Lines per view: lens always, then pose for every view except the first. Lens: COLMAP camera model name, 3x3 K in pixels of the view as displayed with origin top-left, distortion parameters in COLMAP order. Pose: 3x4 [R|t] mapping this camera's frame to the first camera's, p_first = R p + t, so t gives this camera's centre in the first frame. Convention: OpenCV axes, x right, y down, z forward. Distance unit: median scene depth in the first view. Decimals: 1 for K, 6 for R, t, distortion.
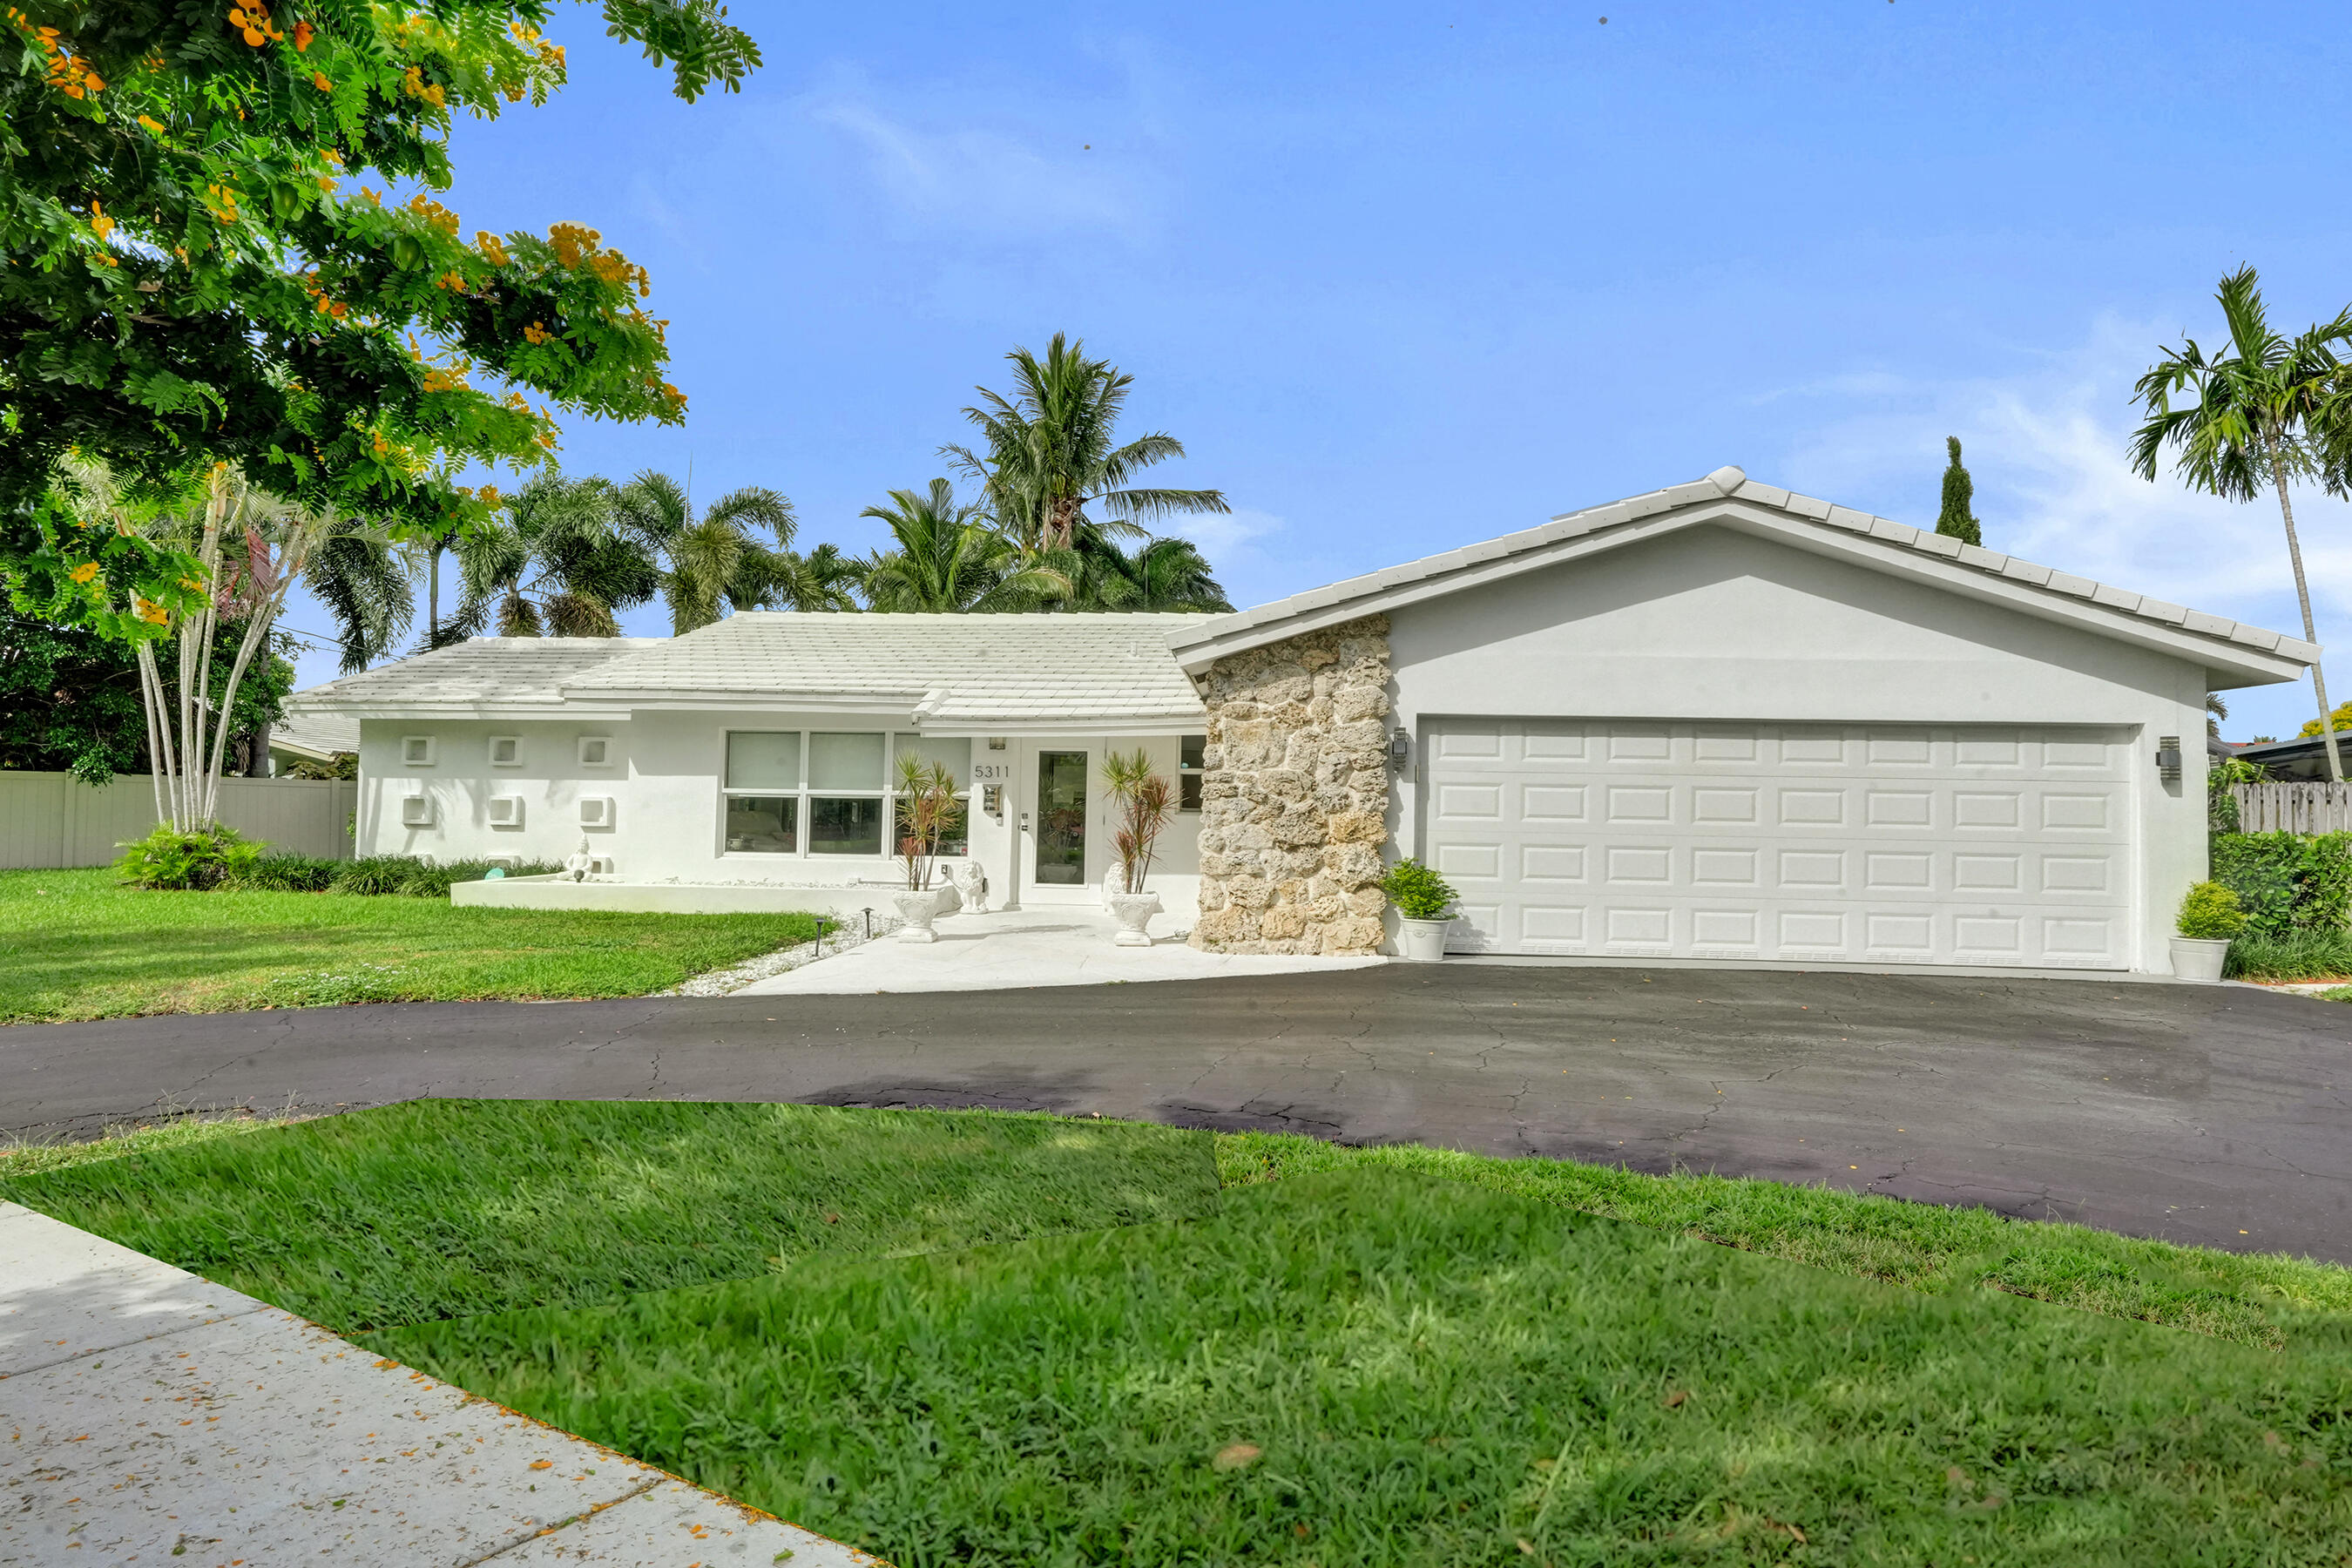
lens RADIAL K [[1417.4, 0, 1175.3], [0, 1417.4, 769.5], [0, 0, 1]] dist [-0.033166, 0.001114]
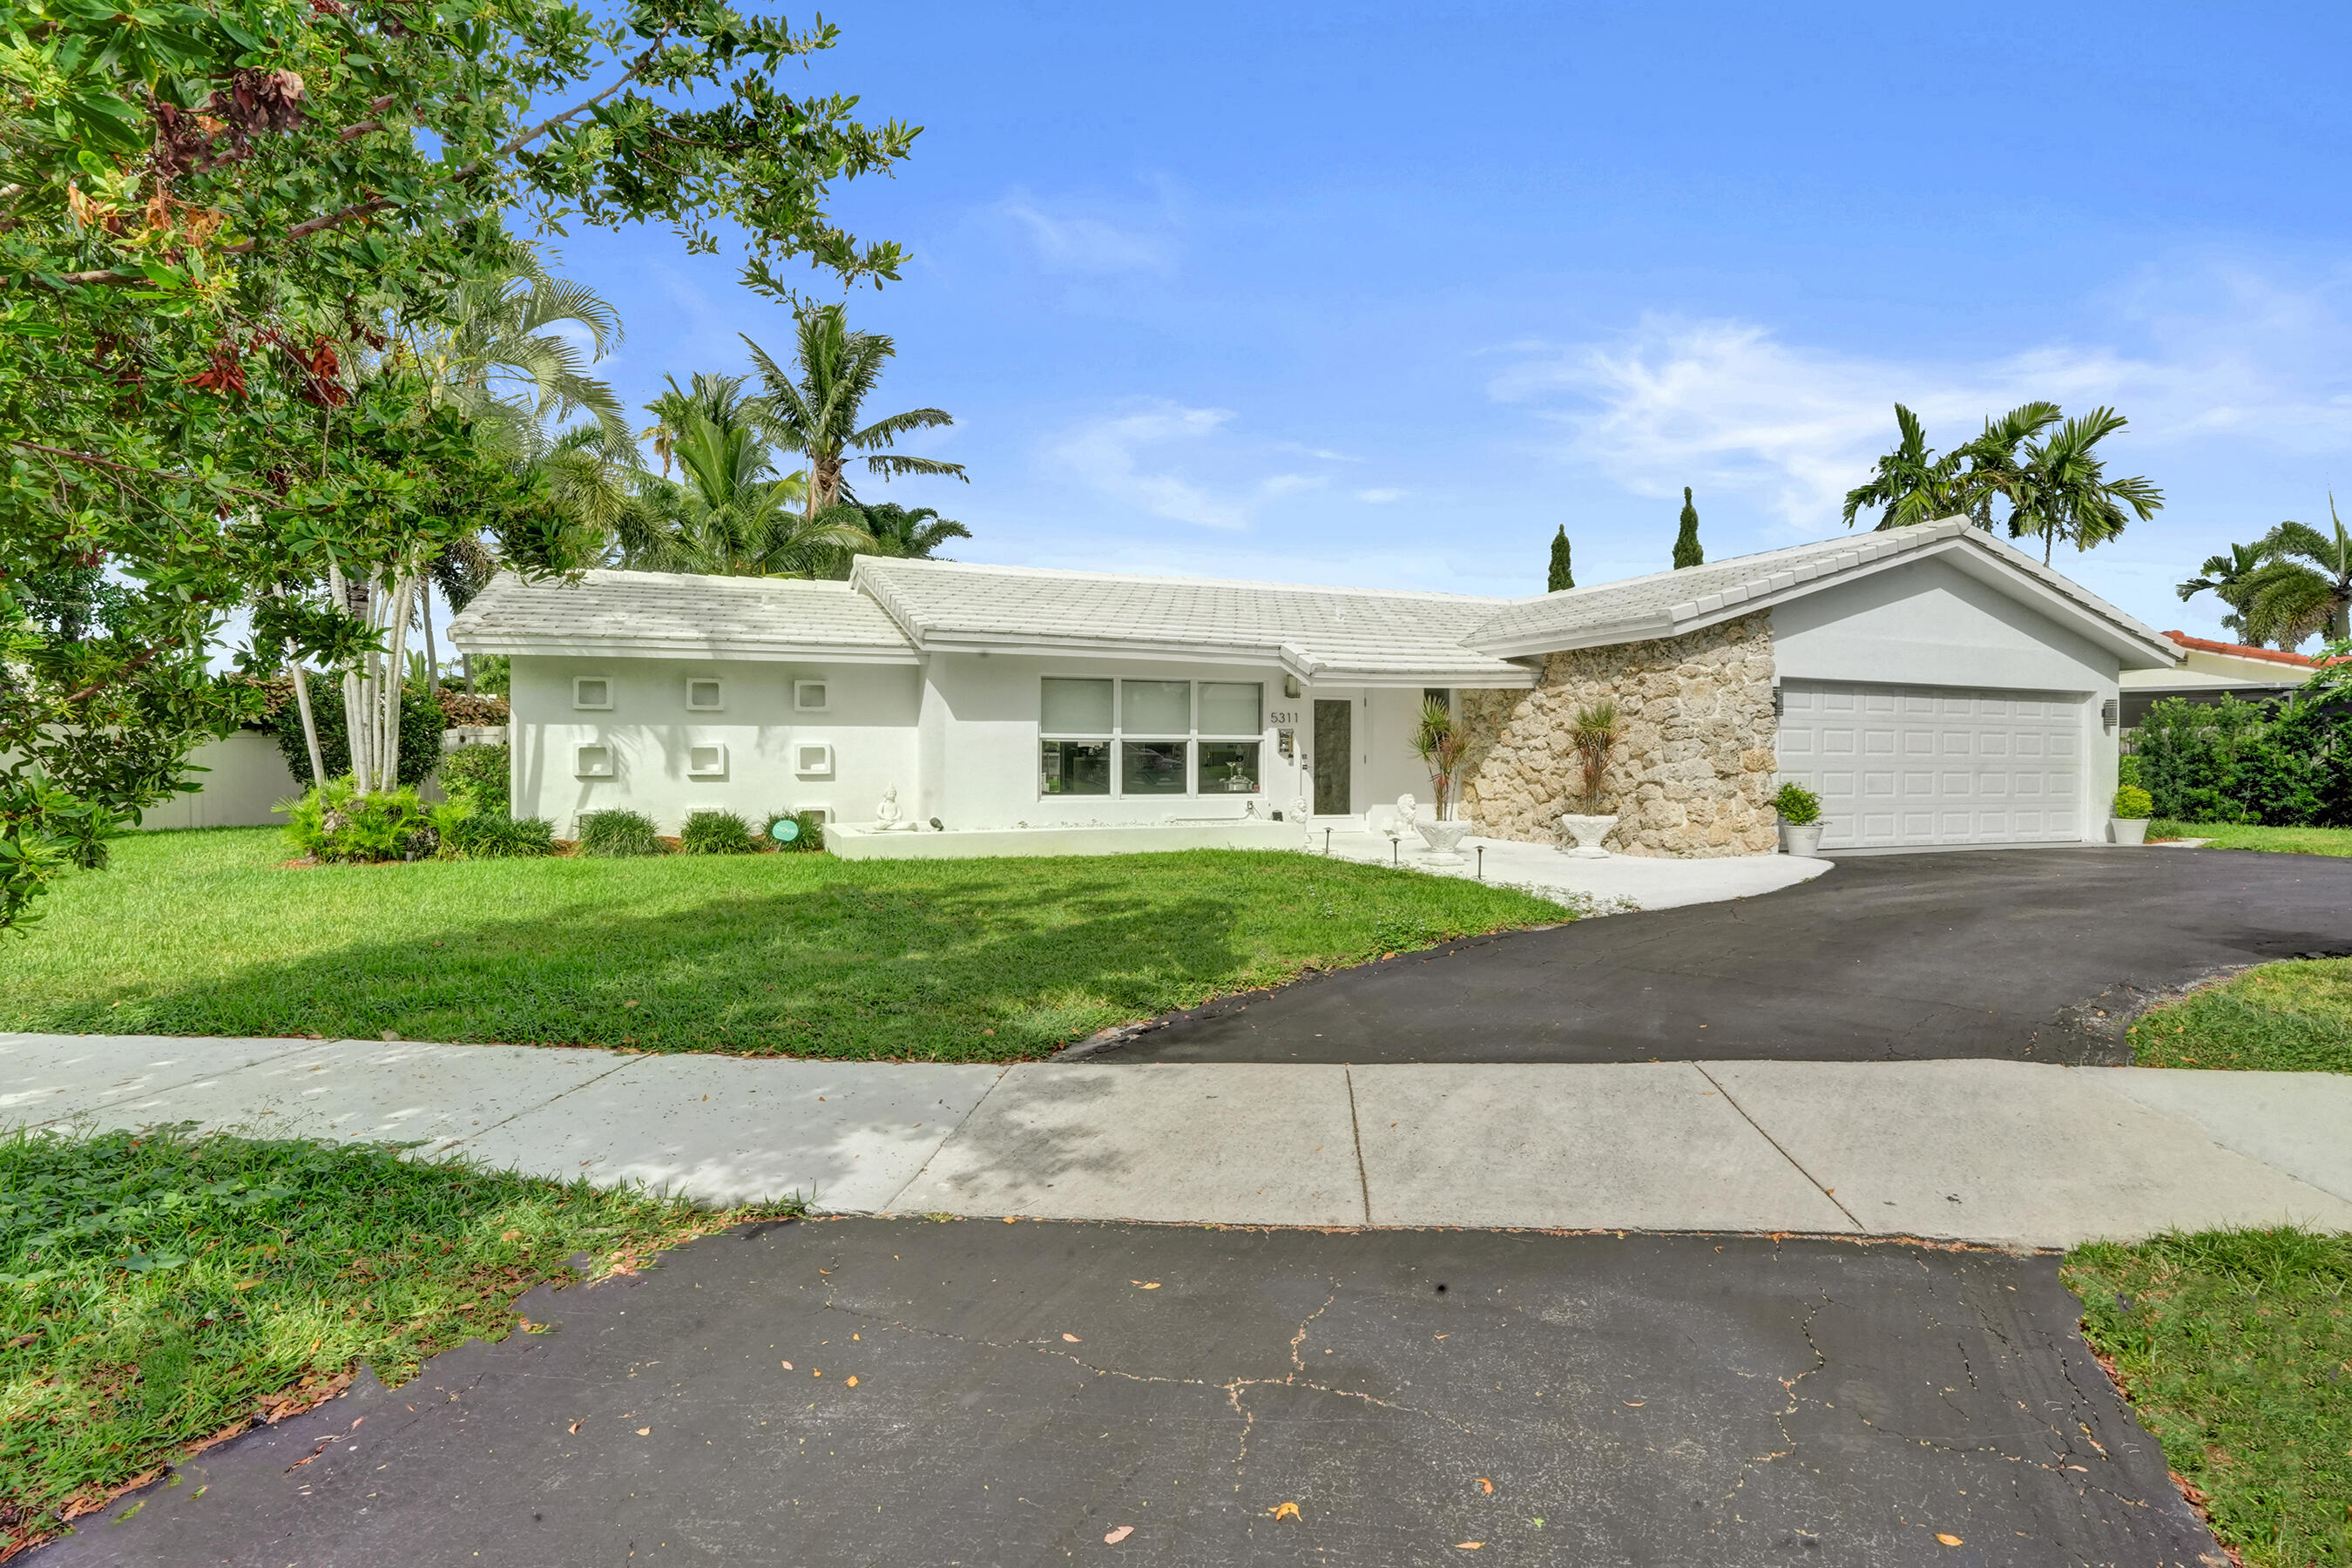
lens RADIAL K [[1227.2, 0, 1179.3], [0, 1227.2, 774.7], [0, 0, 1]] dist [-0.053907, 0.028537]
pose [[0.887334, -0.019799, 0.460702, -0.652185], [-0.002396, 0.998866, 0.047542, 0.000608], [-0.461121, -0.043289, 0.886281, 0.167426]]
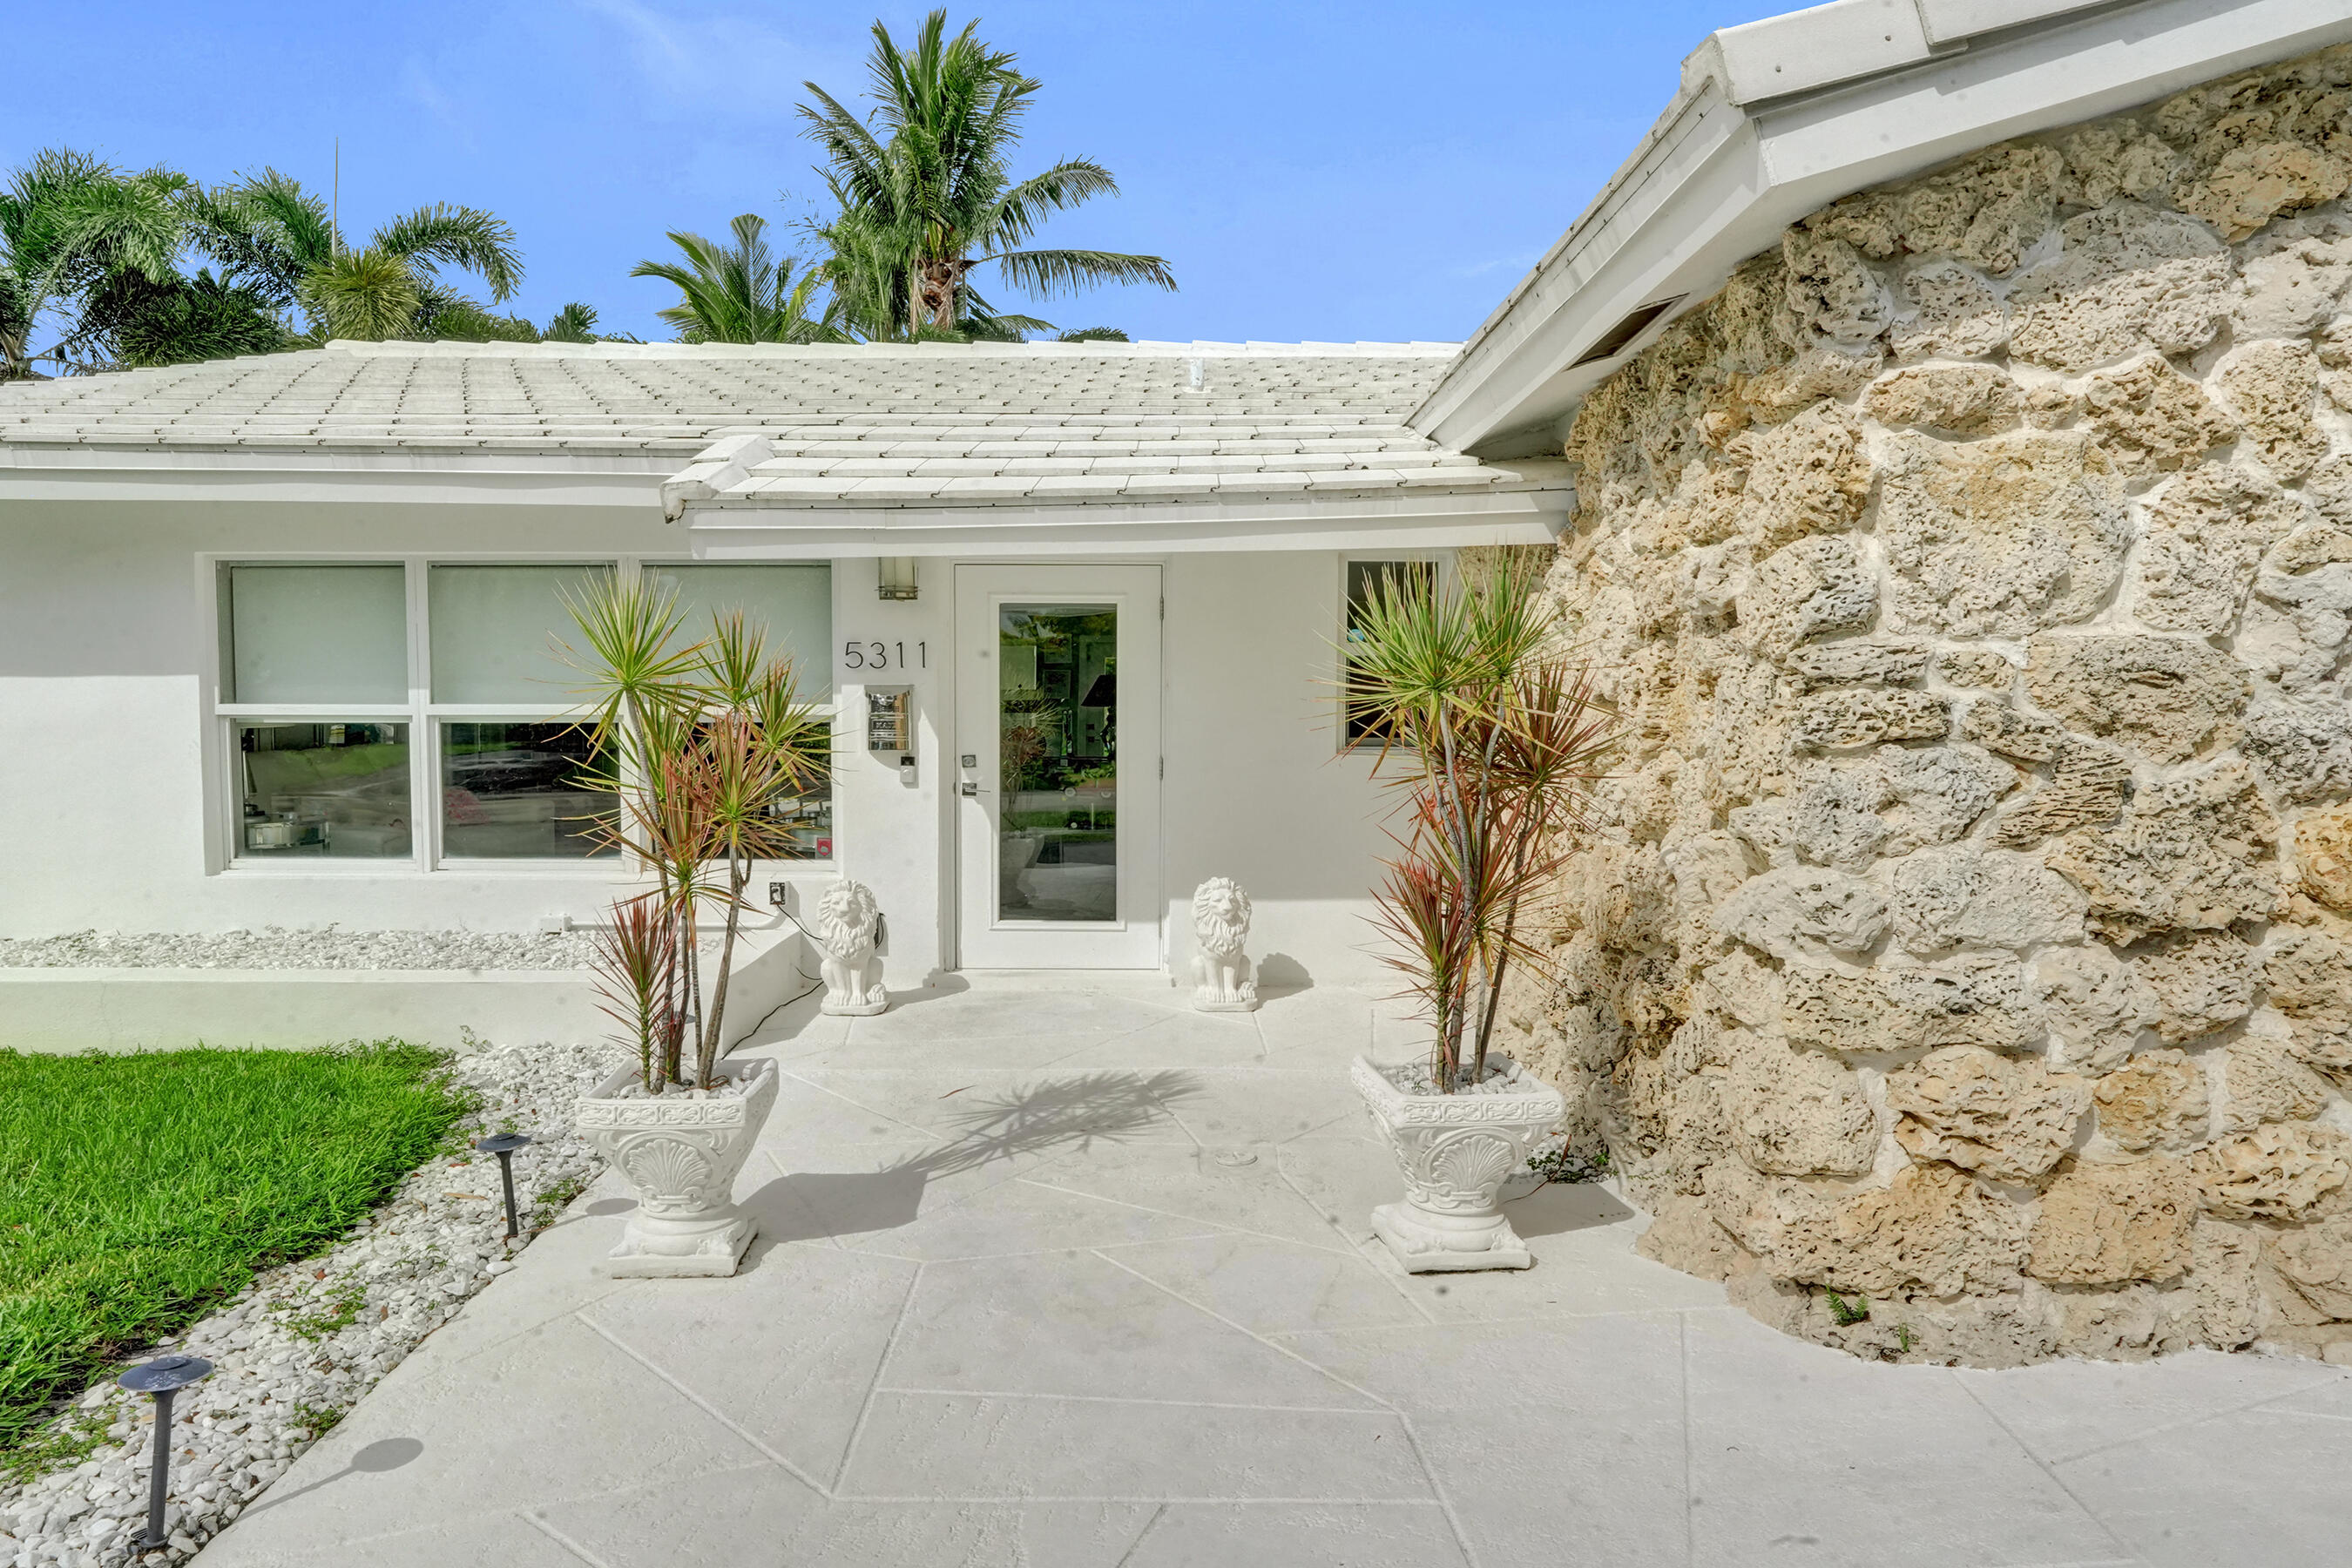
lens RADIAL K [[1527.5, 0, 1180.6], [0, 1527.5, 799.3], [0, 0, 1]] dist [-0.003403, 0.001898]
pose [[0.995566, -0.018119, 0.092308, -0.085771], [0.009297, 0.995423, 0.095117, 0.001563], [-0.093609, -0.093837, 0.991177, 0.545669]]
